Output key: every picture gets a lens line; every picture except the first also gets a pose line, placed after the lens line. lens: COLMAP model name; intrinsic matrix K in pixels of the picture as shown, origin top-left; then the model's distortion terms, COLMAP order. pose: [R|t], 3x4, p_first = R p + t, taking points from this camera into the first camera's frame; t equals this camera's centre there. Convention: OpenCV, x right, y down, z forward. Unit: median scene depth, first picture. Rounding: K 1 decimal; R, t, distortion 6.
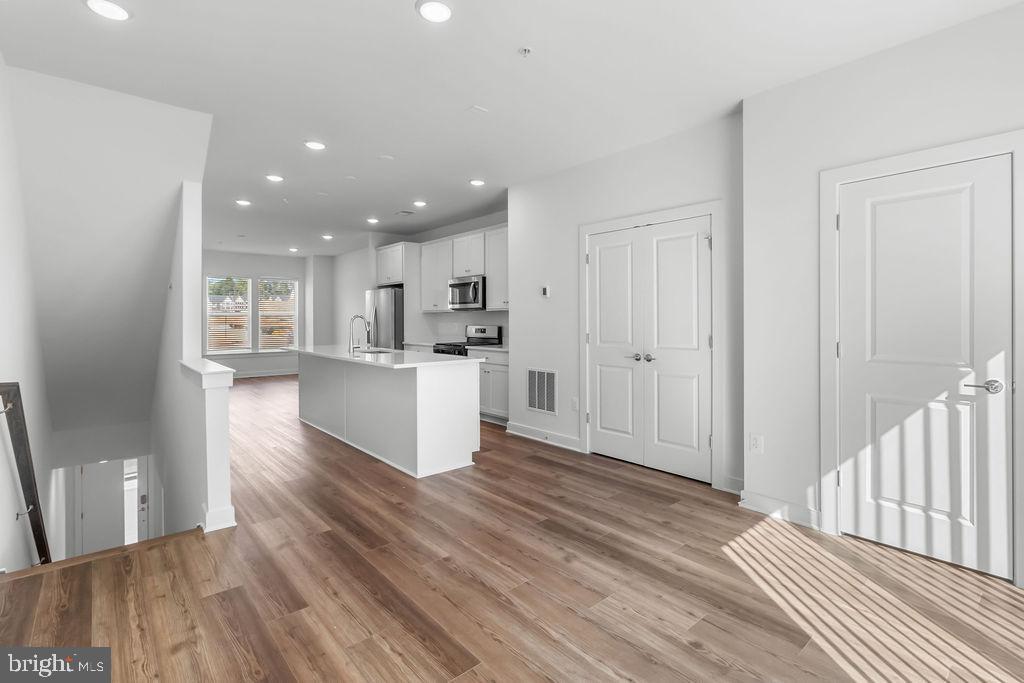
lens RADIAL K [[481.9, 0, 513.3], [0, 481.9, 323.4], [0, 0, 1]] dist [0.000078, 0.000142]
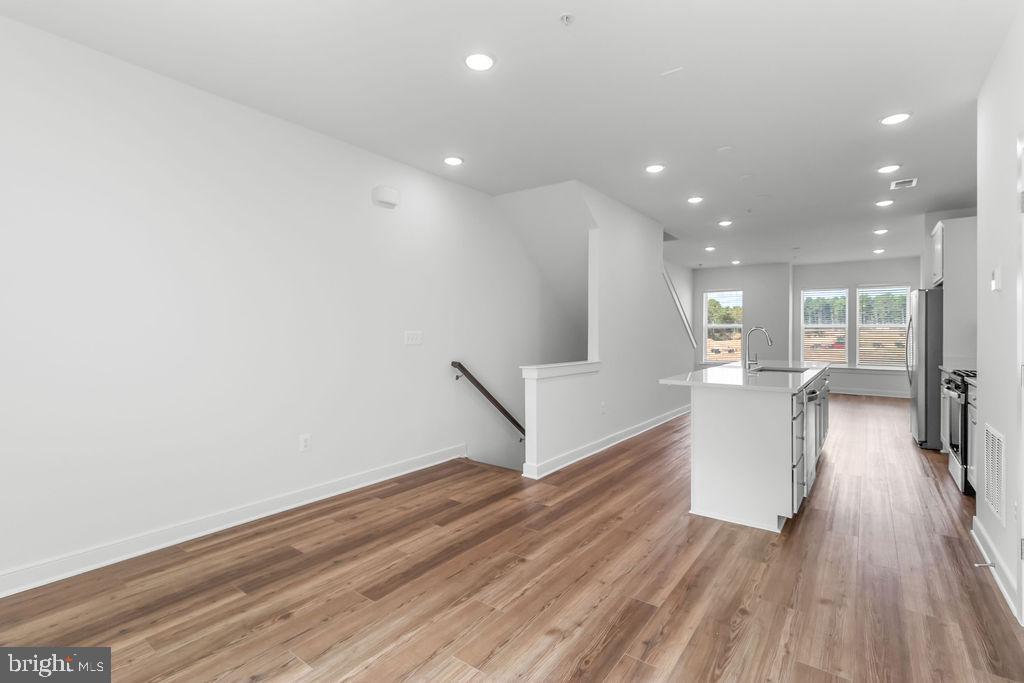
lens RADIAL K [[463.6, 0, 515.7], [0, 463.6, 338.6], [0, 0, 1]] dist [0.009761, 0.000225]
pose [[0.215078, 0.012338, -0.976519, 0.818611], [-0.007434, 0.999912, 0.010996, -0.003025], [0.976568, 0.004895, 0.215151, 0.746854]]
